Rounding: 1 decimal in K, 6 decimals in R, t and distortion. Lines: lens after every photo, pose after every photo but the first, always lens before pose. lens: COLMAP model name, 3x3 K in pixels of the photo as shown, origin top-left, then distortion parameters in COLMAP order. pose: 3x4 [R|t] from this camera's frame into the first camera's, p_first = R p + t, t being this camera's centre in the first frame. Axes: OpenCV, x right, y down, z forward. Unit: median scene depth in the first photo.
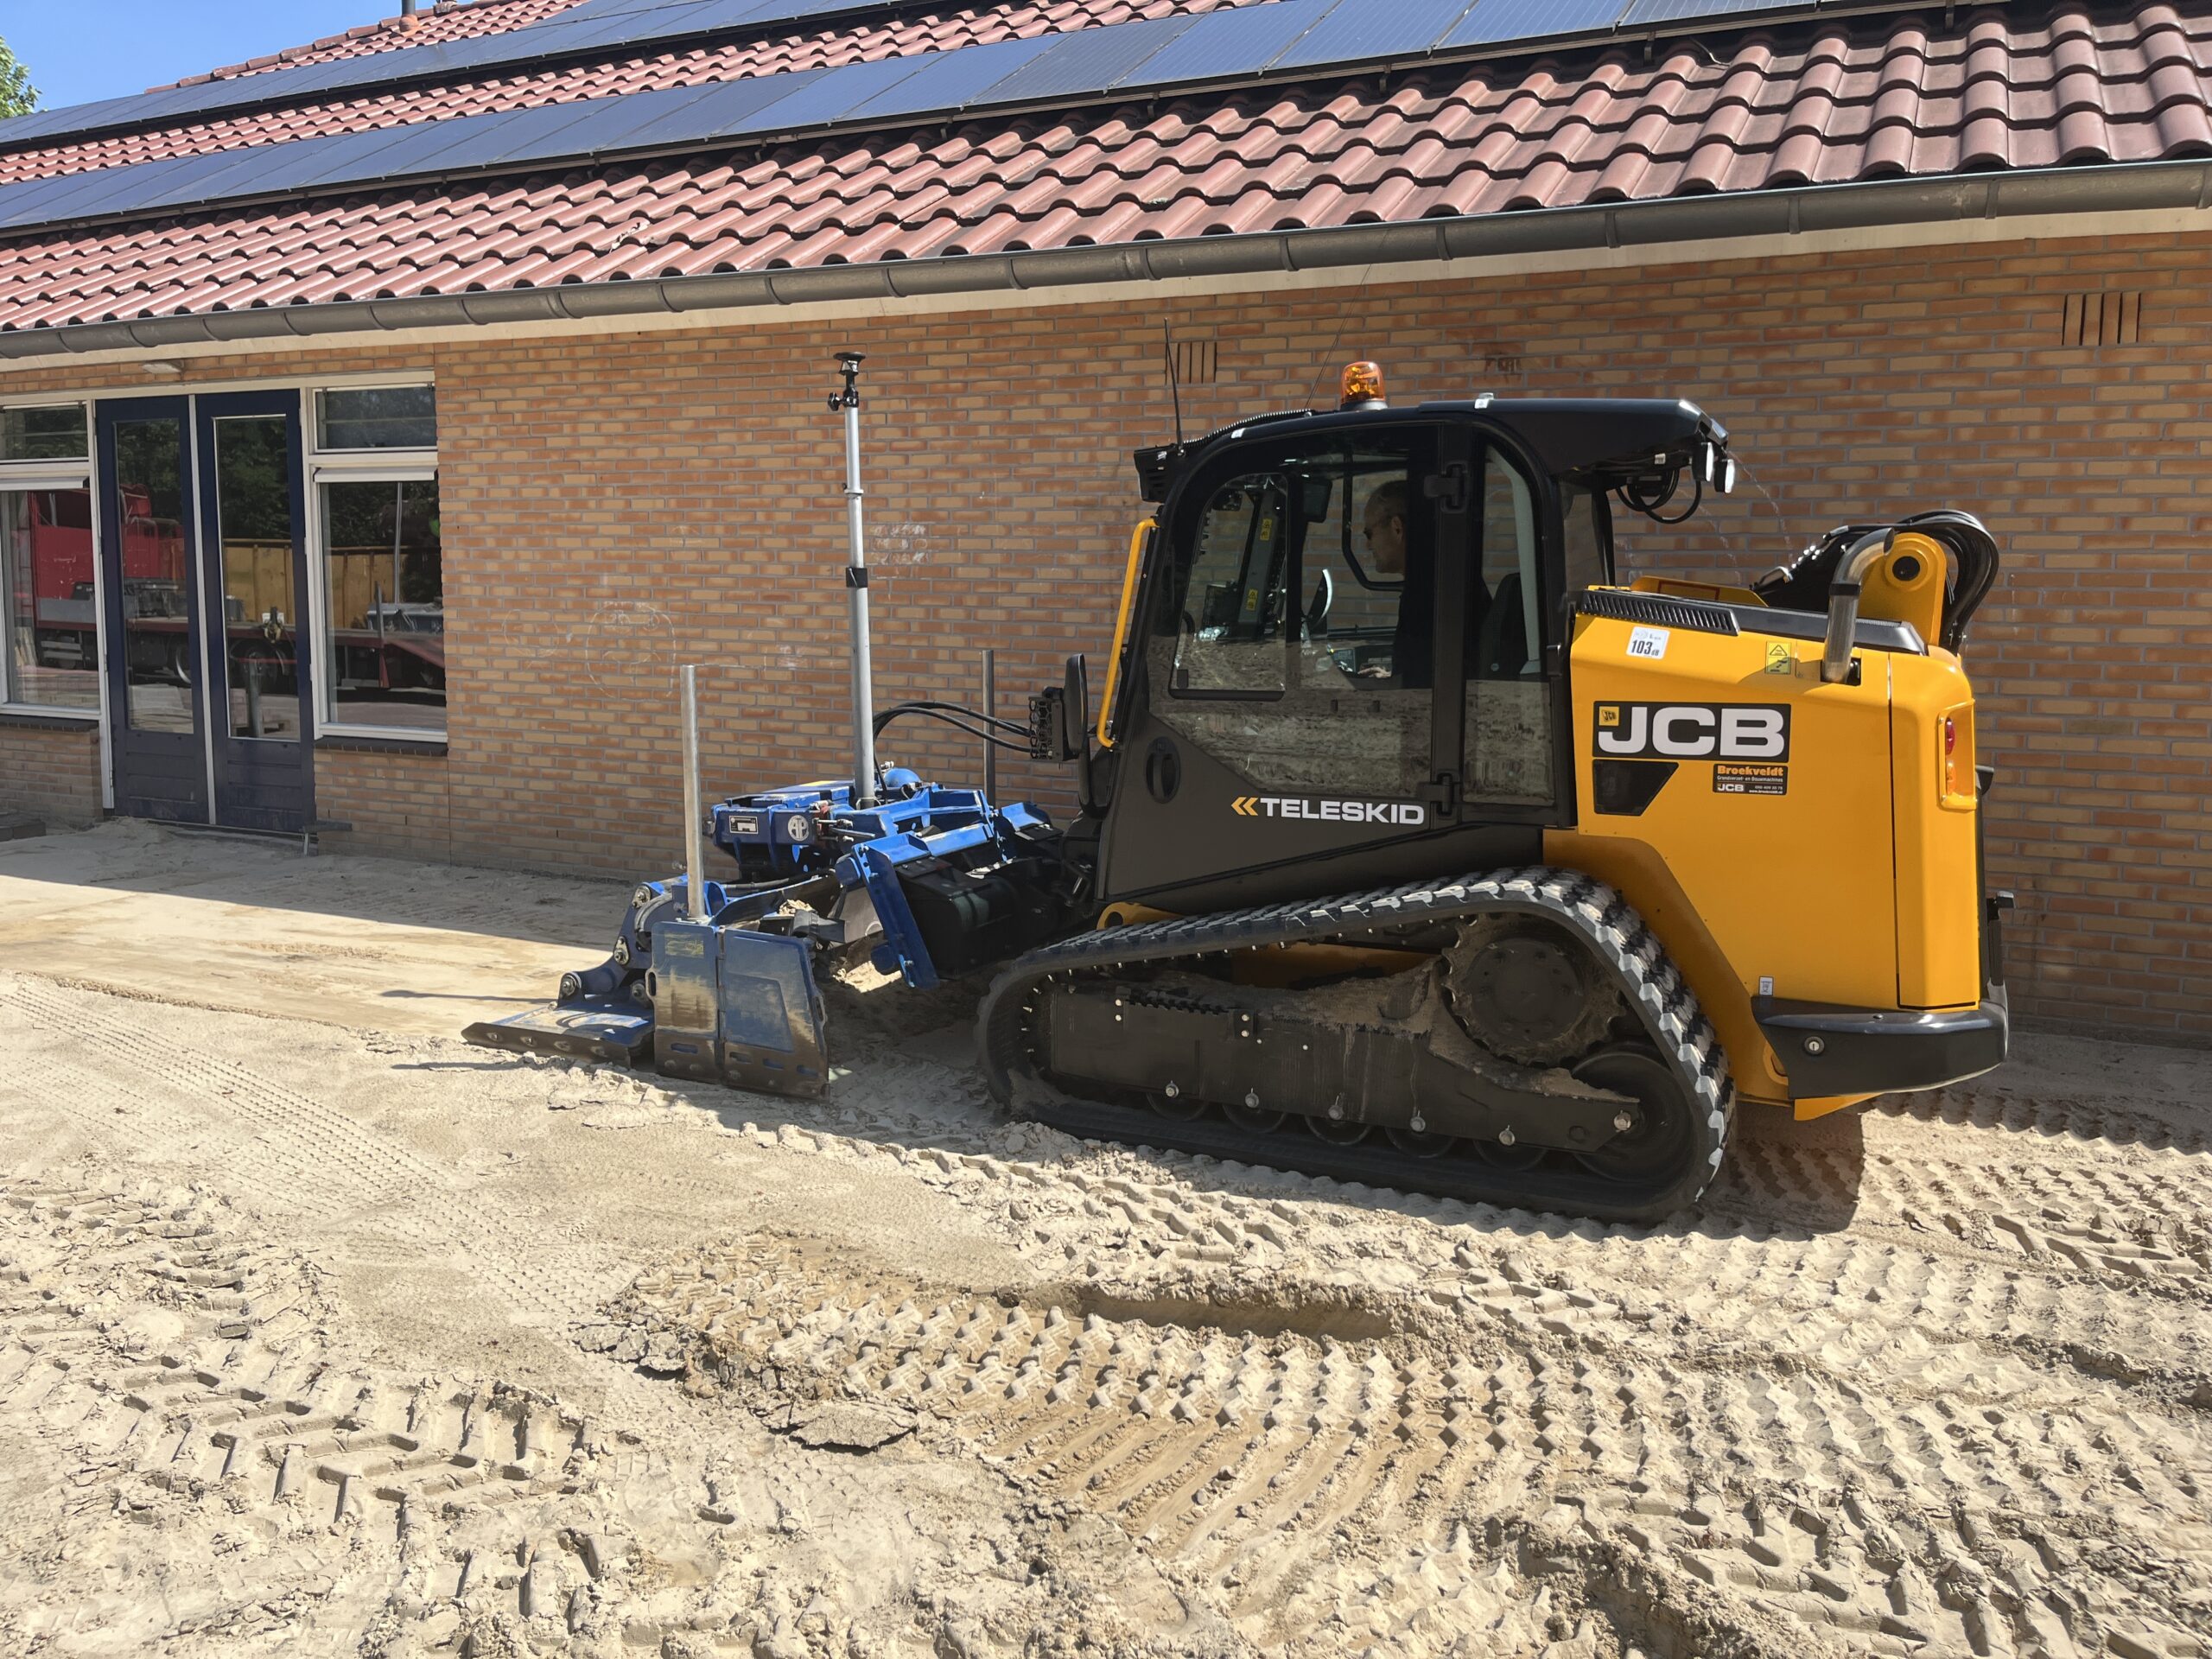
lens RADIAL K [[1669.1, 0, 1106.3], [0, 1669.1, 836.8], [0, 0, 1]] dist [0.053414, -0.071759]
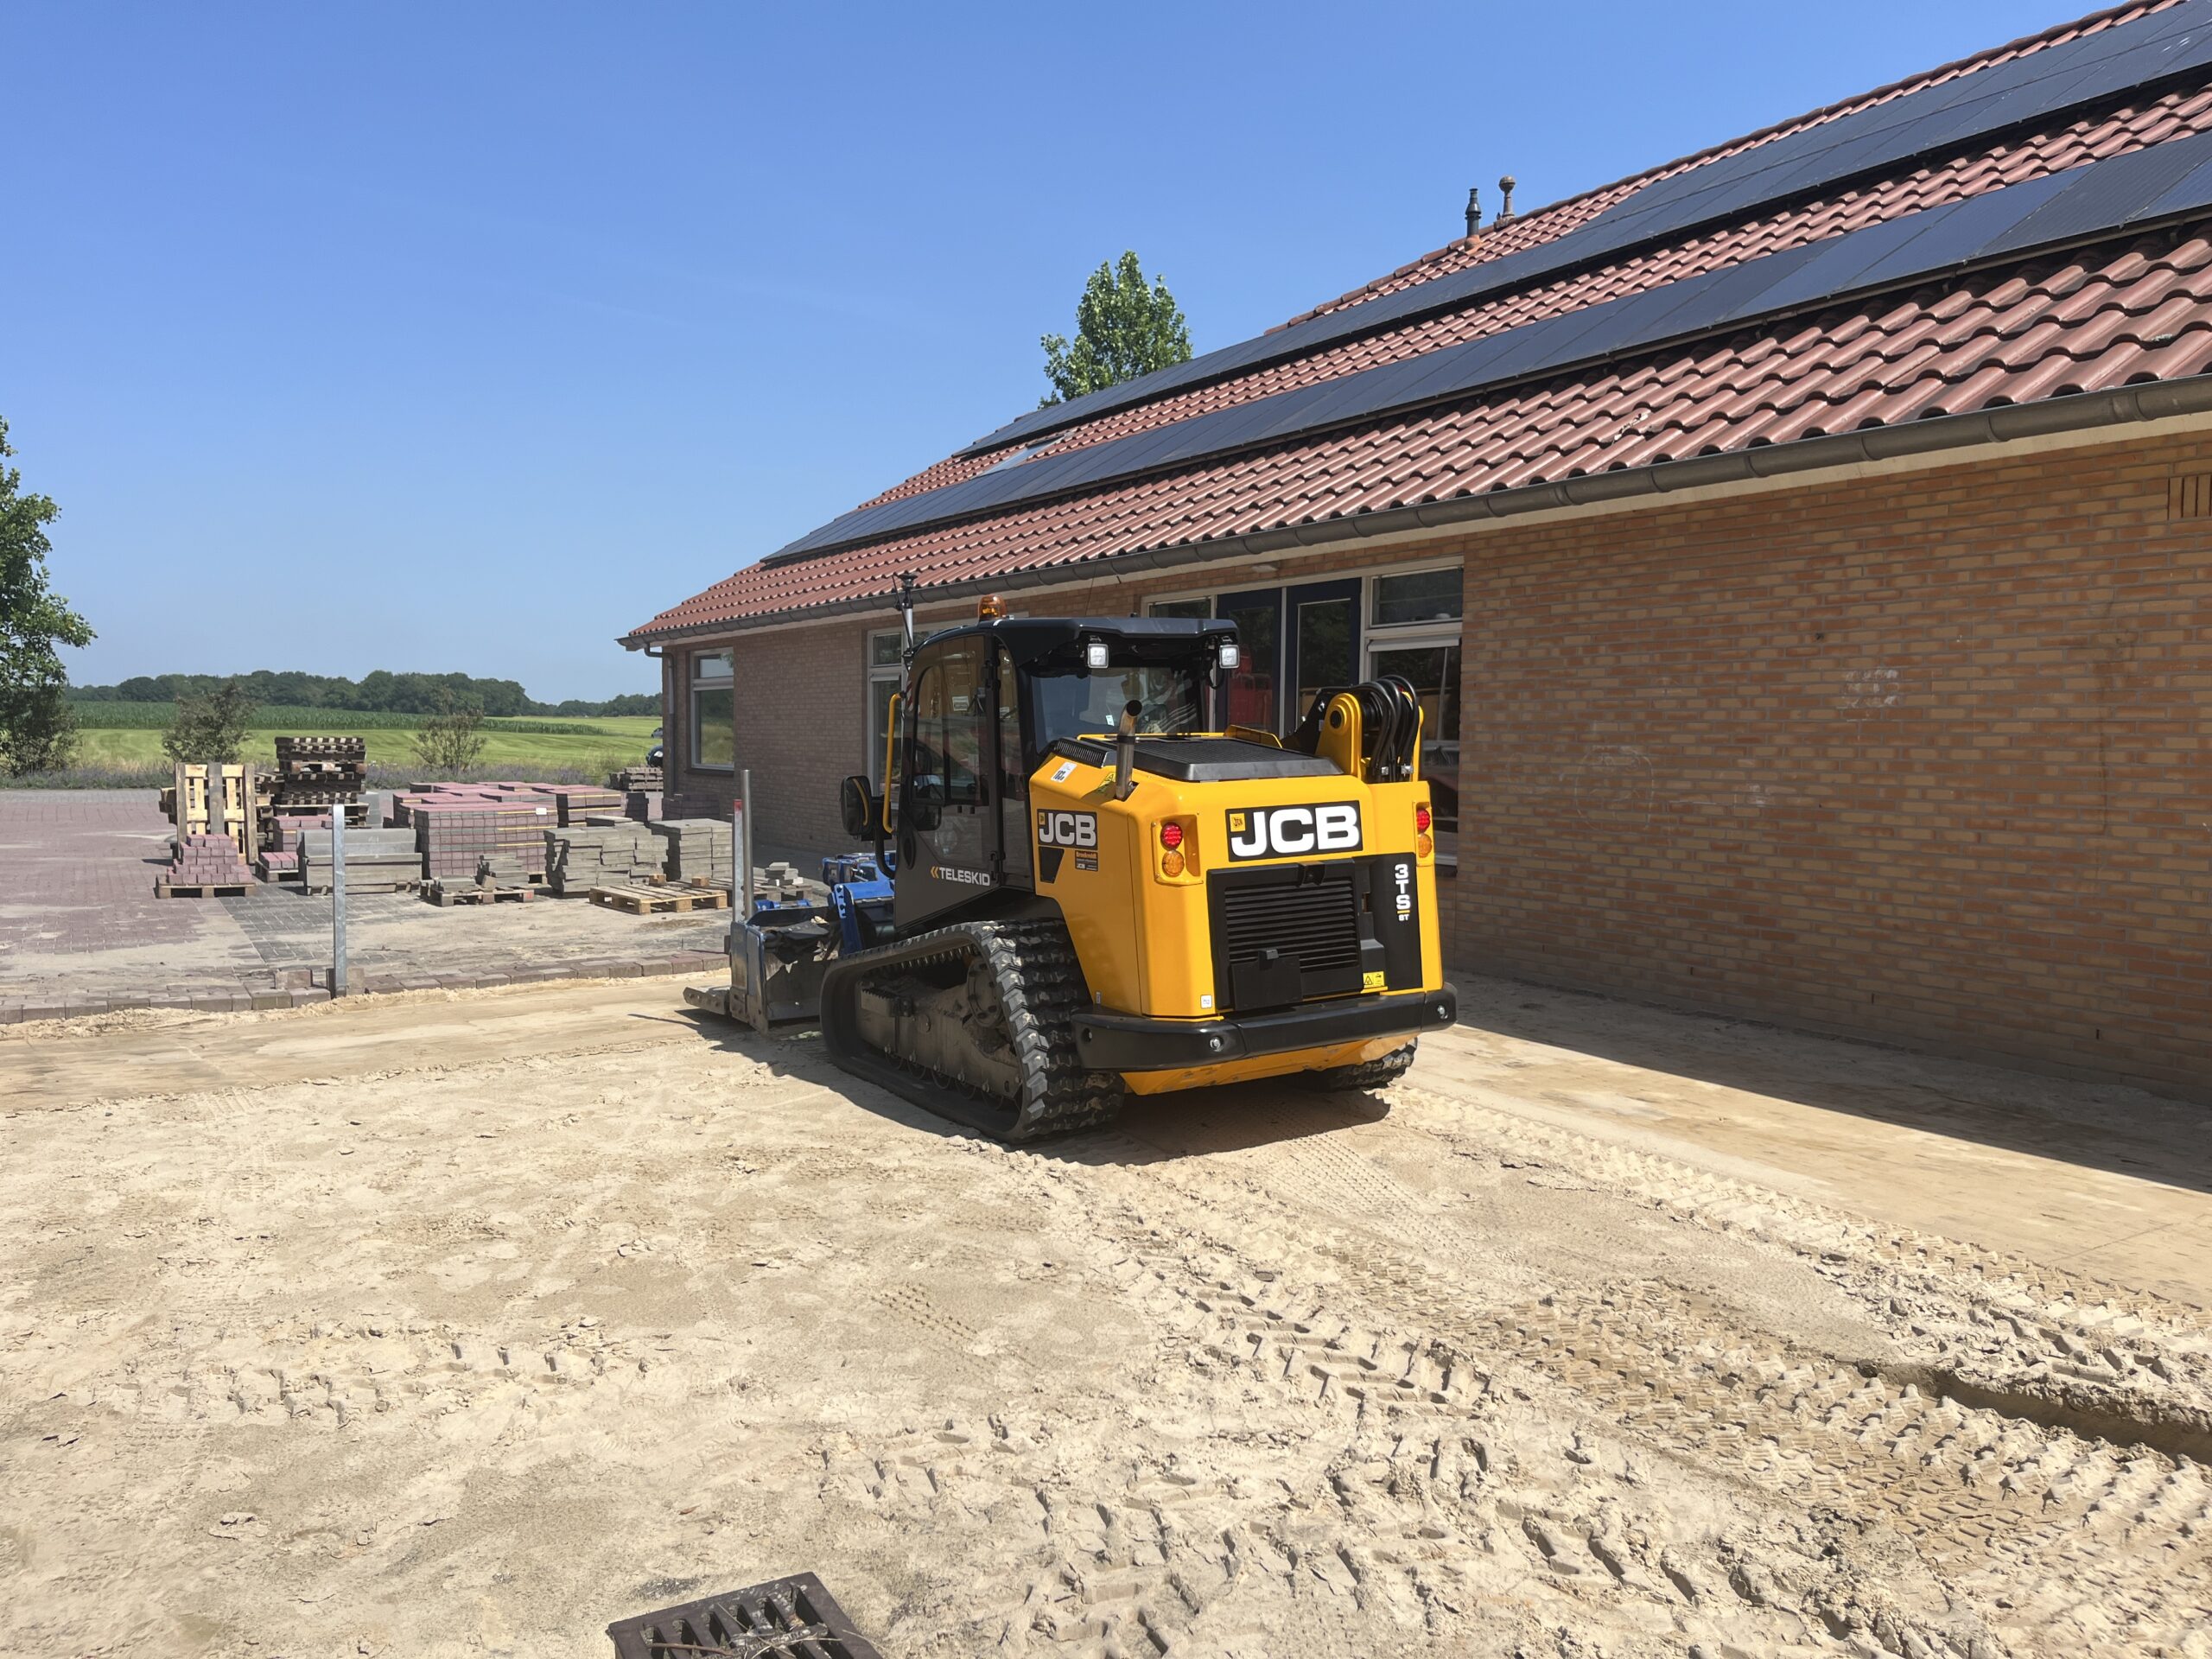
lens RADIAL K [[1669.1, 0, 1106.3], [0, 1669.1, 836.8], [0, 0, 1]] dist [0.053414, -0.071759]
pose [[0.827248, 0.018530, -0.561531, 0.135956], [-0.061209, 0.996479, -0.057291, 0.012484], [0.558493, 0.081765, 0.825470, -0.234476]]
